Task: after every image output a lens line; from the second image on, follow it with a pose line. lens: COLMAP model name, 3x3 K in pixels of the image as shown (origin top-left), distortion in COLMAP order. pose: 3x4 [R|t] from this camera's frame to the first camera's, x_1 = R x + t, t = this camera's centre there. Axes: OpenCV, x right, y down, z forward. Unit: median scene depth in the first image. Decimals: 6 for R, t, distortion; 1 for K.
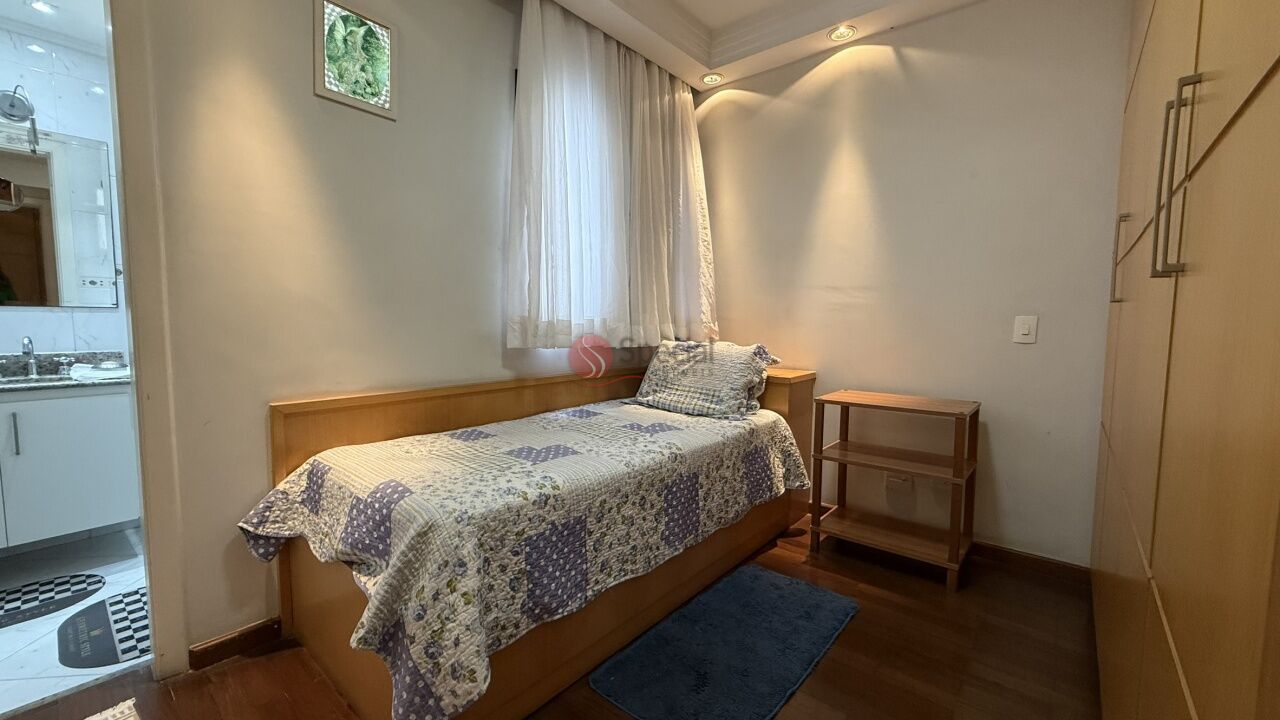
lens RADIAL K [[509.9, 0, 636.2], [0, 509.9, 360.9], [0, 0, 1]] dist [-0.000899, 0.000259]
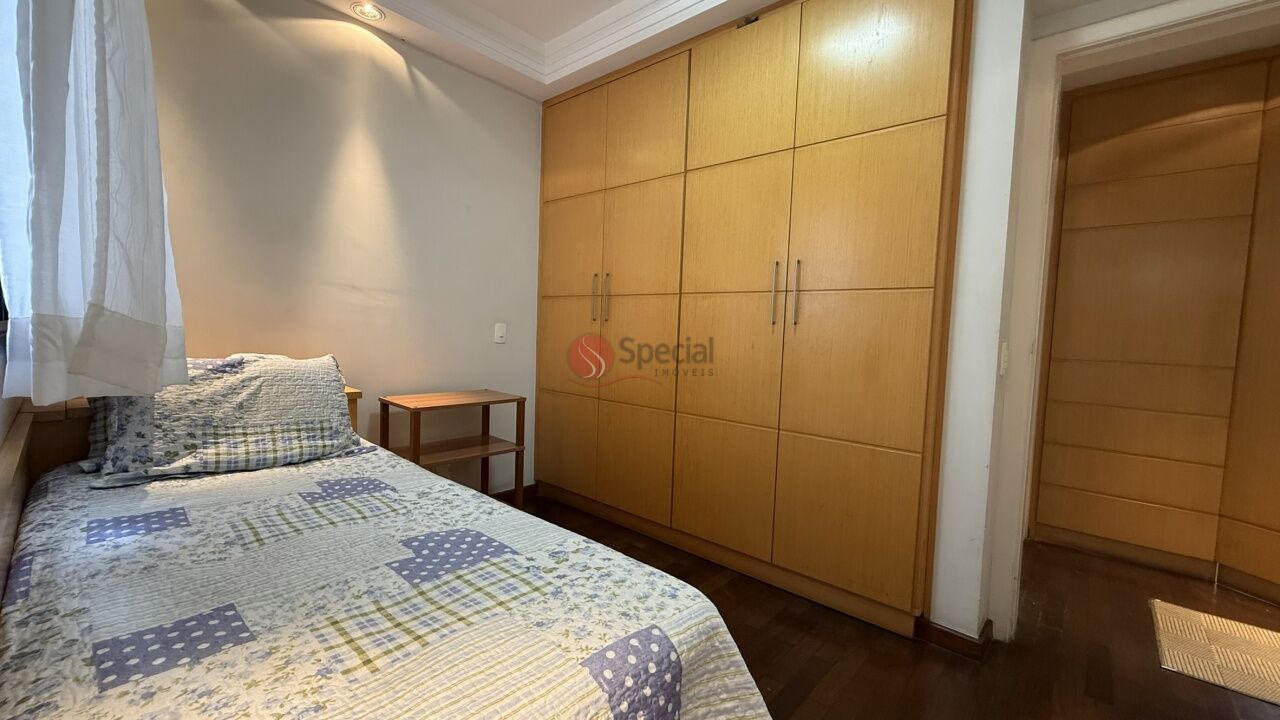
lens RADIAL K [[509.9, 0, 636.2], [0, 509.9, 360.9], [0, 0, 1]] dist [-0.000899, 0.000259]
pose [[0.024567, -0.069569, 0.997275, -0.560400], [0.042270, 0.996756, 0.068491, -0.059515], [-0.998804, 0.040473, 0.027428, 0.532848]]
